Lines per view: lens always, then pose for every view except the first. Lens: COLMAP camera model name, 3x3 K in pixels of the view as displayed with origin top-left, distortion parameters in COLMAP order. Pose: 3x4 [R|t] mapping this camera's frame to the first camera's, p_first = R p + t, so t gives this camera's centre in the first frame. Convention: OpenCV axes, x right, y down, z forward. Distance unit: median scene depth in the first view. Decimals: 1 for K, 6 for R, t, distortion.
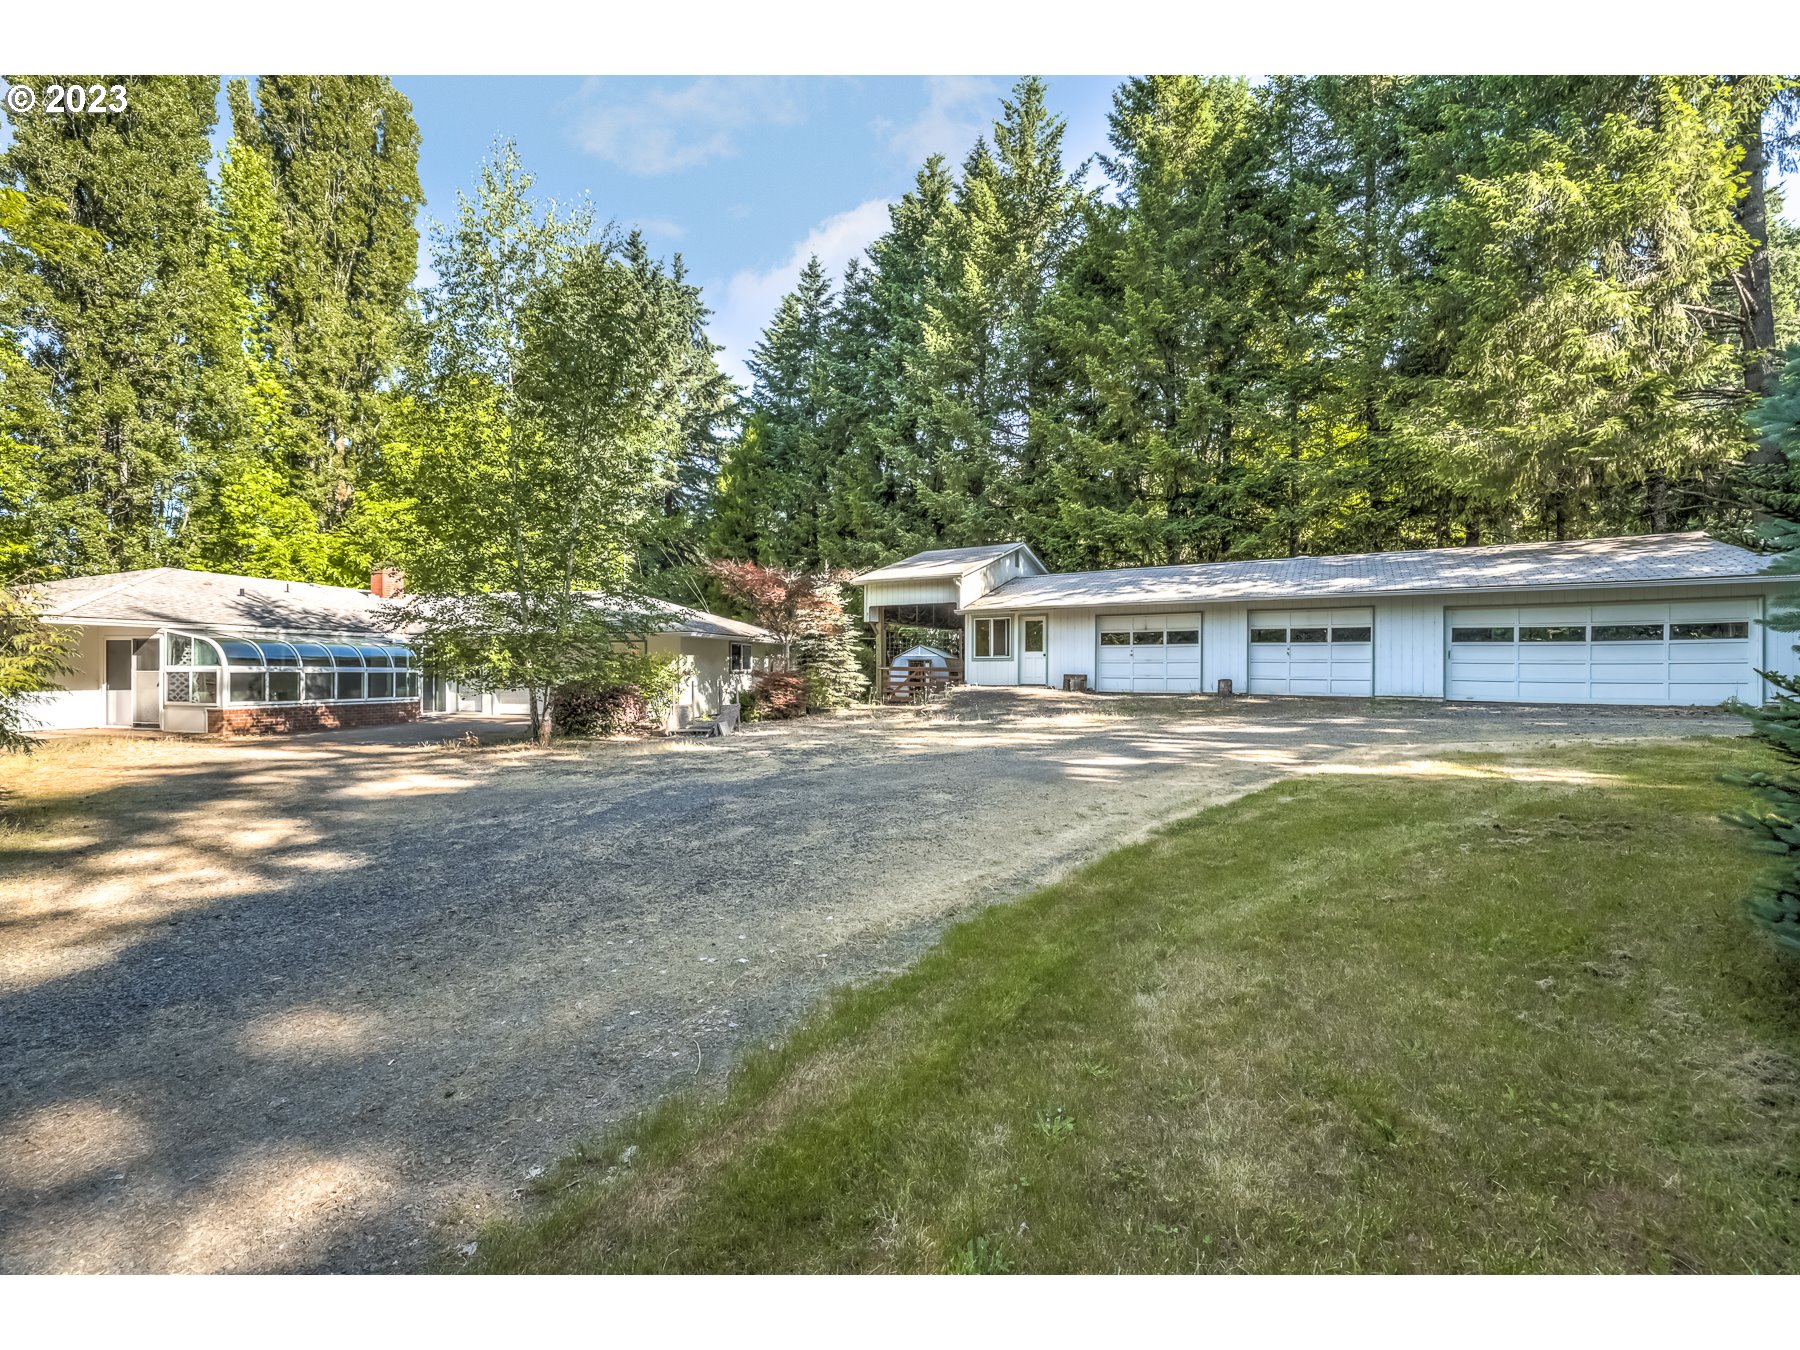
lens RADIAL K [[745.6, 0, 899.7], [0, 745.6, 674.0], [0, 0, 1]] dist [0.000645, -0.000220]
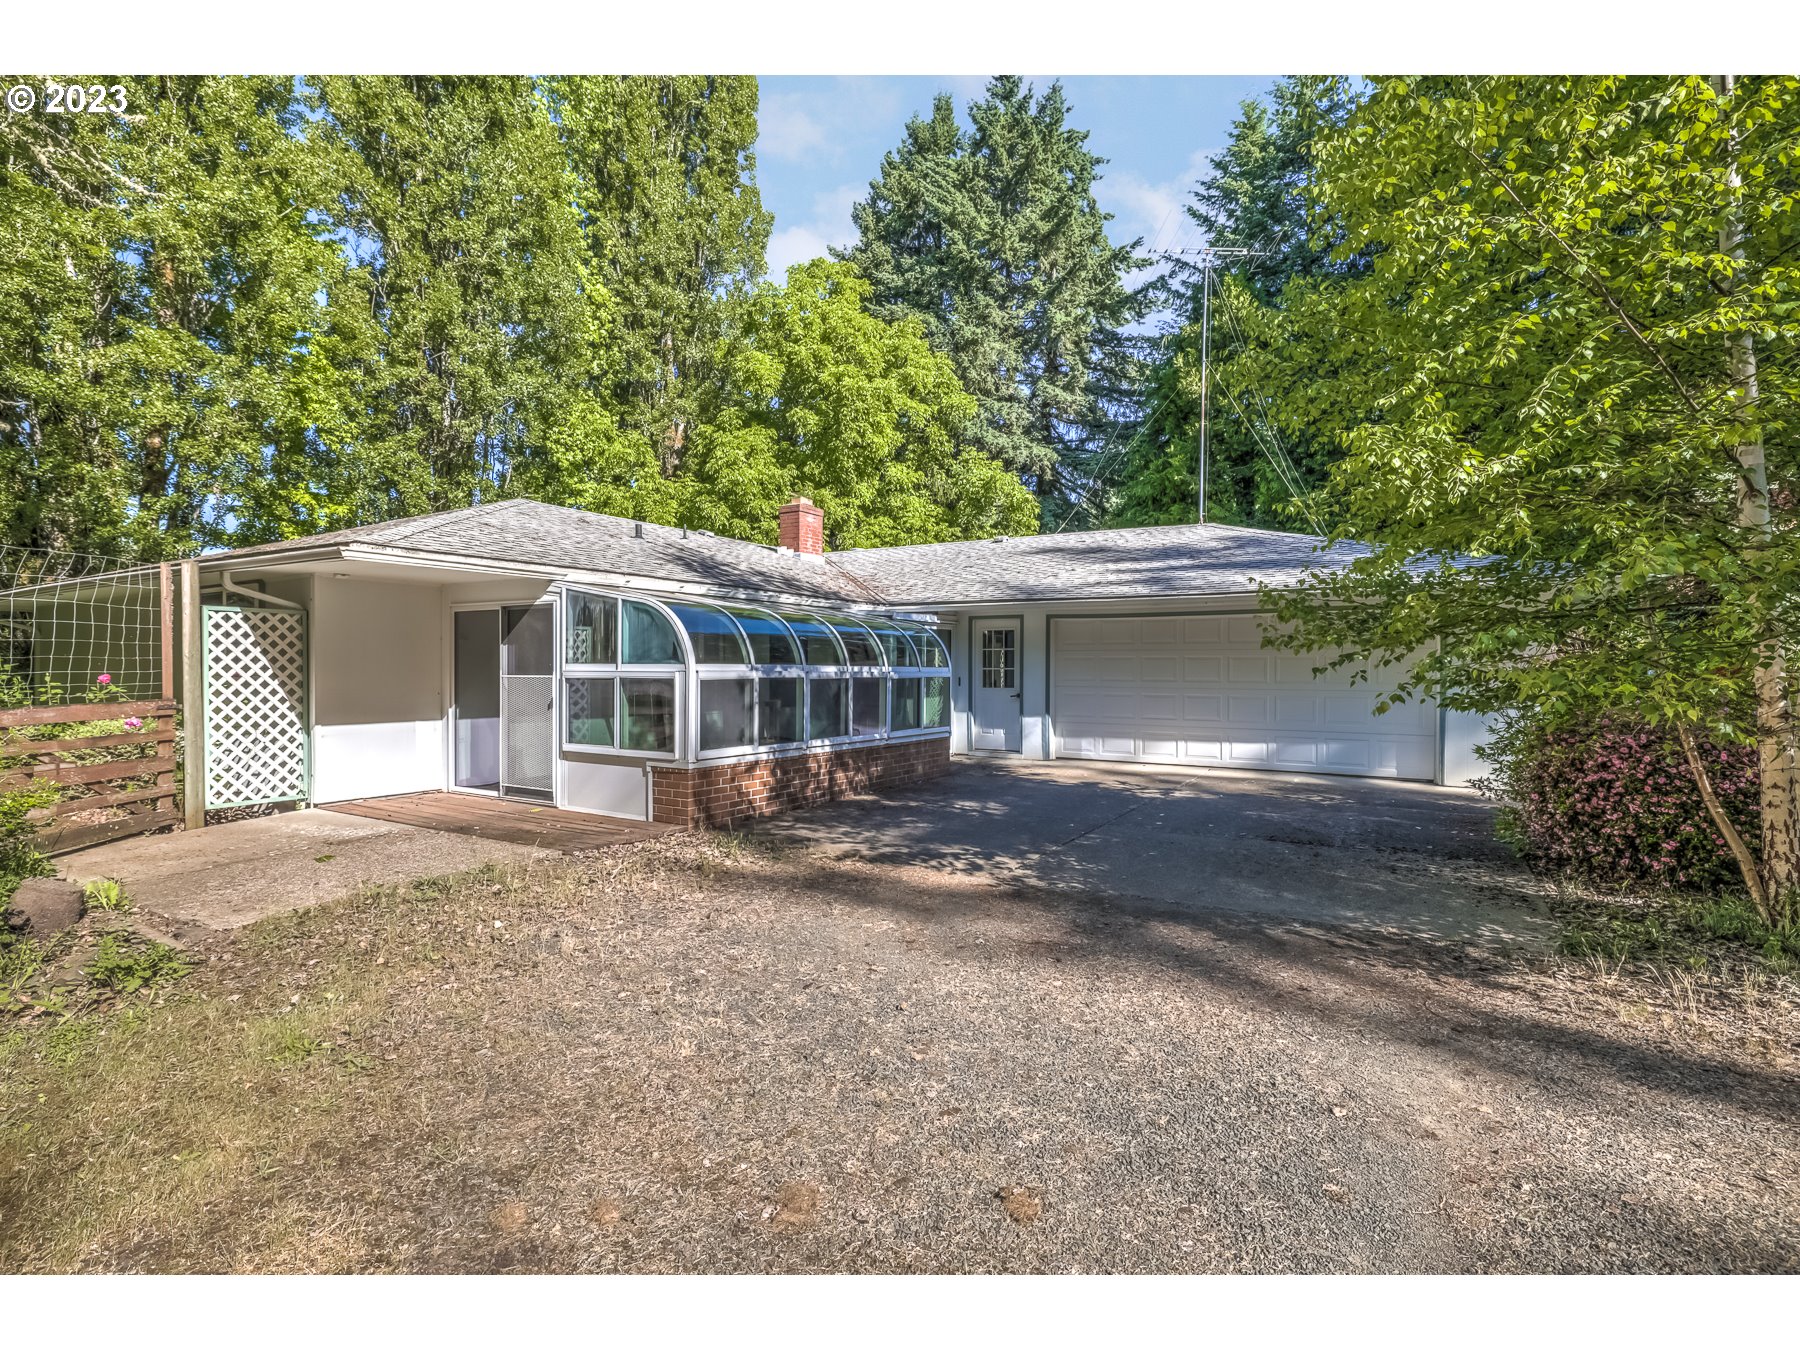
lens RADIAL K [[867.8, 0, 900.3], [0, 867.8, 676.1], [0, 0, 1]] dist [-0.000498, 0.000350]
pose [[0.954756, 0.001550, -0.297386, -0.325968], [-0.002527, 0.999993, -0.002902, -0.001428], [0.297379, 0.003522, 0.954753, 0.287482]]
